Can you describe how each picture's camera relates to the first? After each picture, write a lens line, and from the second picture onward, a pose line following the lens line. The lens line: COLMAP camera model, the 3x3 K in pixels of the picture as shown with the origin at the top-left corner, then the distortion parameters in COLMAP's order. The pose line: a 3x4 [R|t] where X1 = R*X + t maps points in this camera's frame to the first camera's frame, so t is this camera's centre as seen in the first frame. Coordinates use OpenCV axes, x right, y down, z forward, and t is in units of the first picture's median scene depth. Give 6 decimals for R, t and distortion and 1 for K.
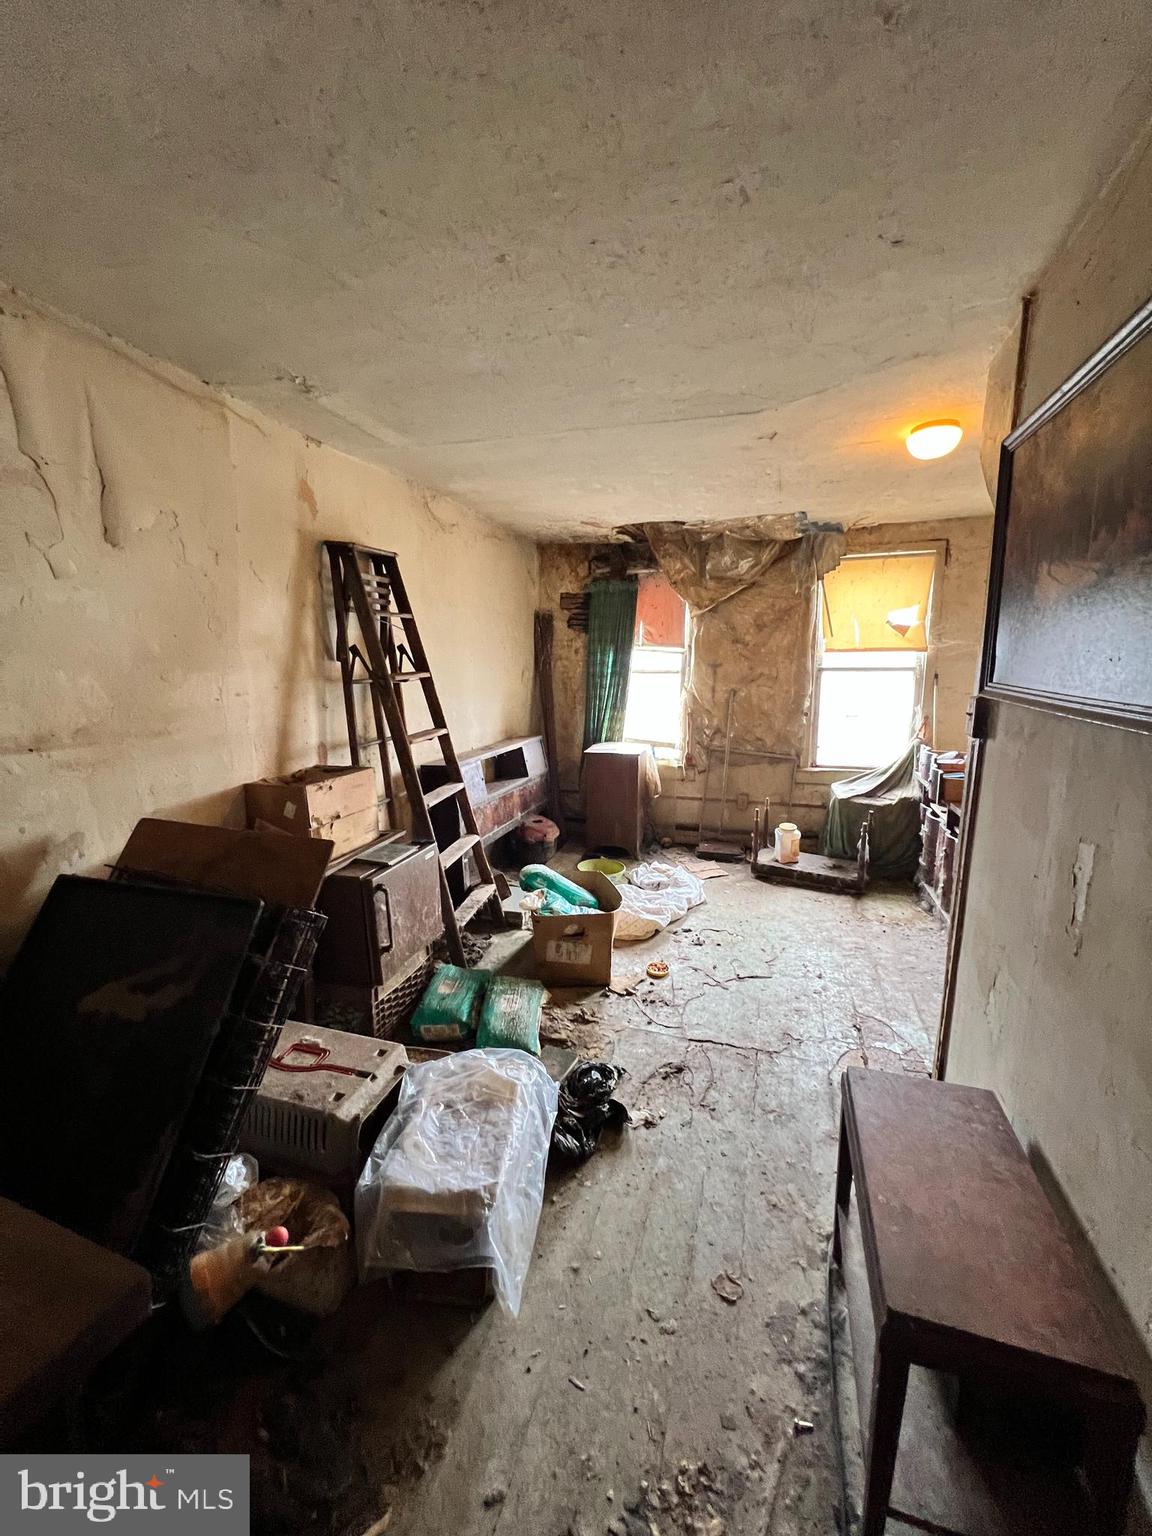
lens RADIAL K [[616.6, 0, 568.9], [0, 616.6, 768.5], [0, 0, 1]] dist [-0.000079, -0.000049]
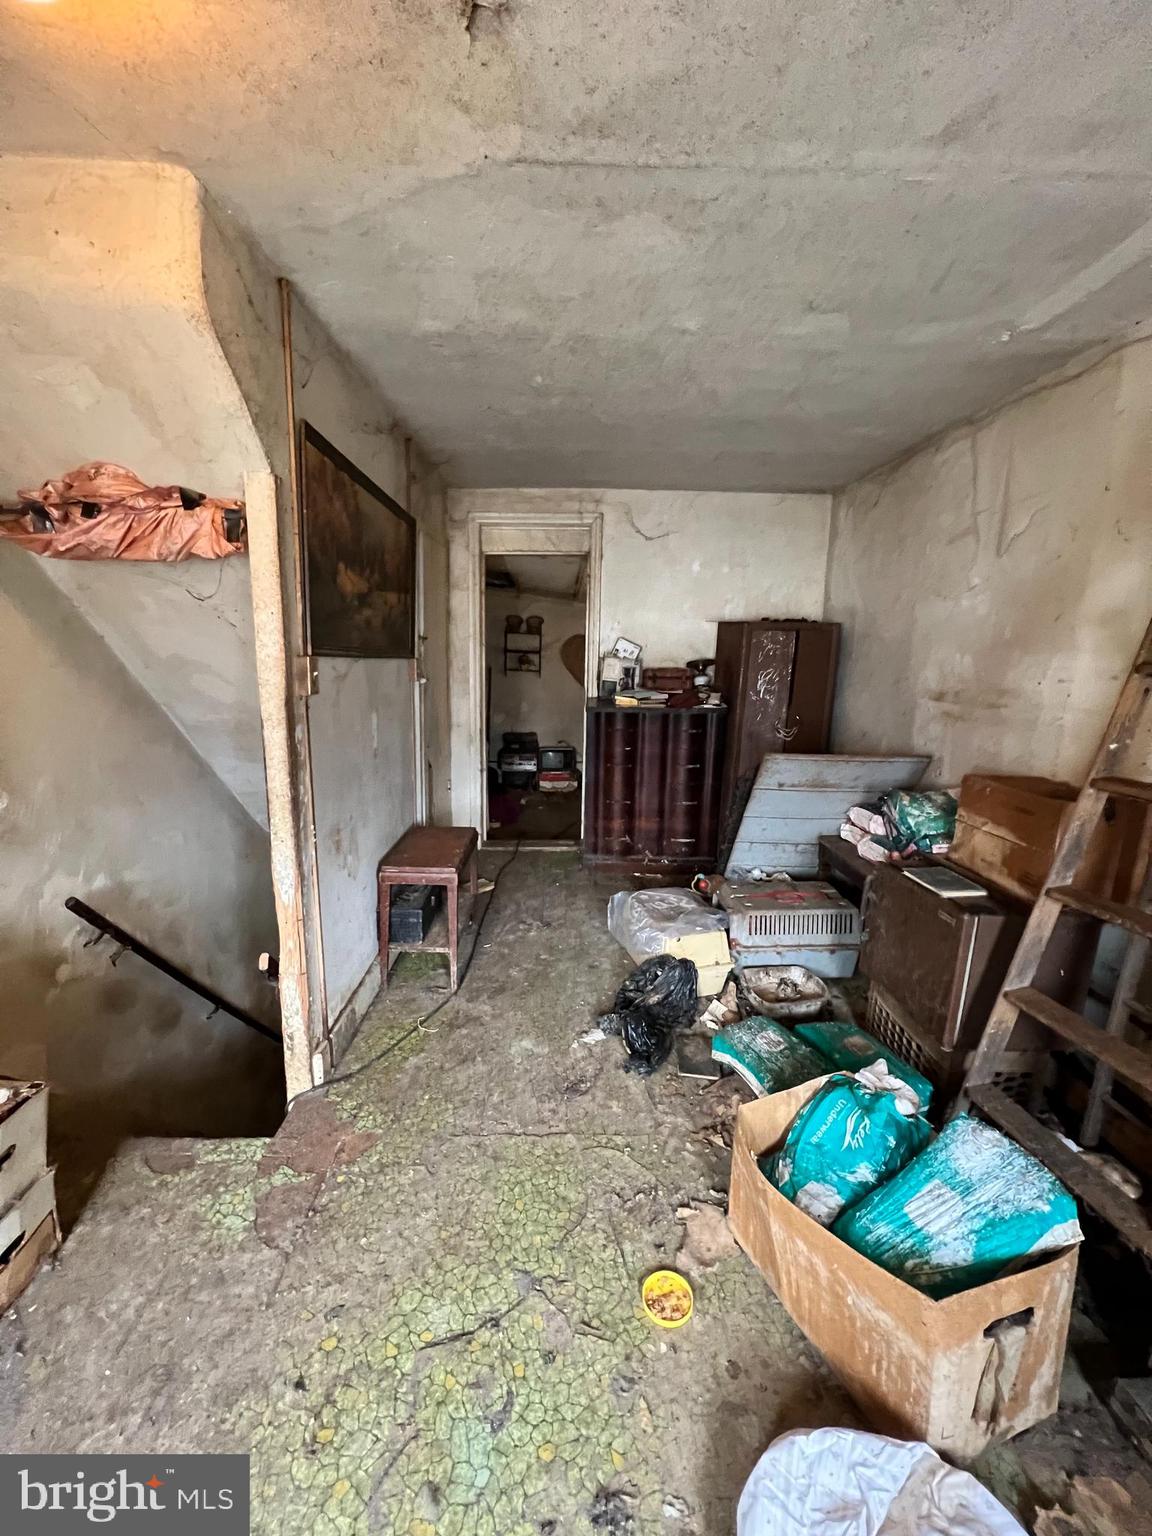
lens RADIAL K [[616.6, 0, 568.9], [0, 616.6, 768.5], [0, 0, 1]] dist [-0.000079, -0.000049]
pose [[-0.946235, 0.035330, -0.321544, 0.519203], [-0.082434, 0.934863, 0.345305, -0.296859], [0.312799, 0.353246, -0.881688, 1.894386]]
